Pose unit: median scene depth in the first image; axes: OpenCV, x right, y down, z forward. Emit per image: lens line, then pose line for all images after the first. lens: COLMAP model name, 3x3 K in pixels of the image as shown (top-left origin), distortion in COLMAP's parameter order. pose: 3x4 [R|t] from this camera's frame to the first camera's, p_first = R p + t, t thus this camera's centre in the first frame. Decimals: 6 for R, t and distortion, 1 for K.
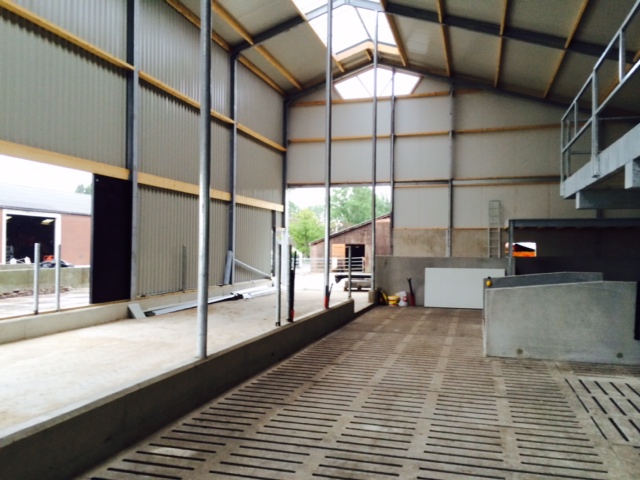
lens RADIAL K [[539.4, 0, 319.3], [0, 539.4, 243.3], [0, 0, 1]] dist [0.074432, -0.082023]
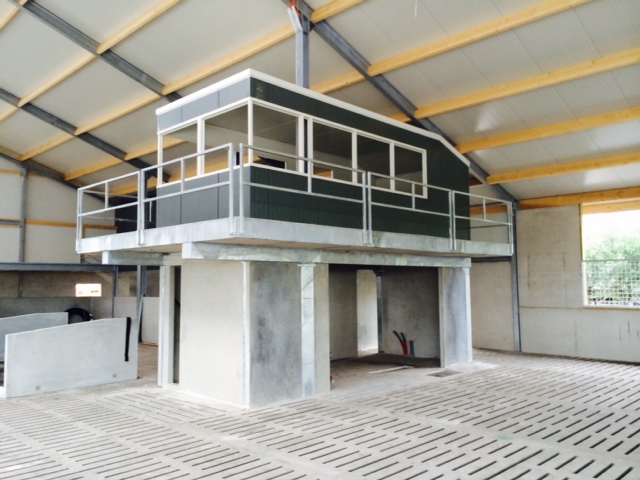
lens RADIAL K [[539.4, 0, 320.2], [0, 539.4, 249.2], [0, 0, 1]] dist [0.074432, -0.082023]
pose [[0.465274, 0.045234, 0.884010, -0.281562], [0.003337, 0.998597, -0.052854, -0.018971], [-0.885160, 0.027541, 0.464470, -0.034941]]
